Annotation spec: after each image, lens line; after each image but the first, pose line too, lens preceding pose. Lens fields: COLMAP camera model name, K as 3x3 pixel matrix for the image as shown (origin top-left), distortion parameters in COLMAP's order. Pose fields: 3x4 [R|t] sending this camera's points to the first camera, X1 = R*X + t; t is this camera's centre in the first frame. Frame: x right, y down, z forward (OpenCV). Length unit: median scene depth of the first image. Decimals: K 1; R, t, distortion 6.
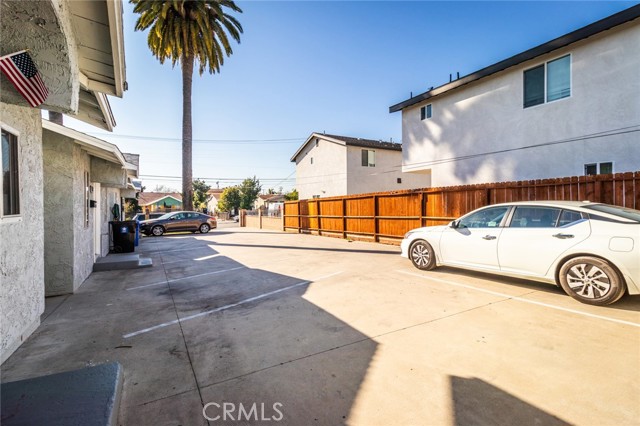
lens RADIAL K [[297.8, 0, 318.6], [0, 297.8, 211.6], [0, 0, 1]] dist [0.000402, 0.000953]
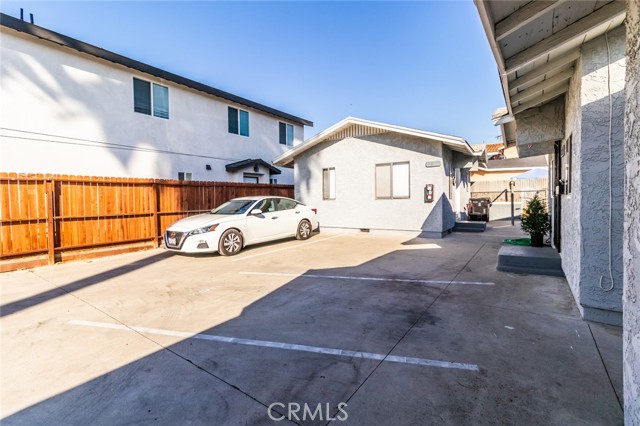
lens RADIAL K [[297.8, 0, 316.6], [0, 297.8, 209.2], [0, 0, 1]] dist [0.000402, 0.000953]
pose [[-0.412212, -0.012205, 0.911006, -0.536823], [0.033337, 0.999039, 0.028469, 0.001466], [-0.910478, 0.042106, -0.411409, 0.788458]]
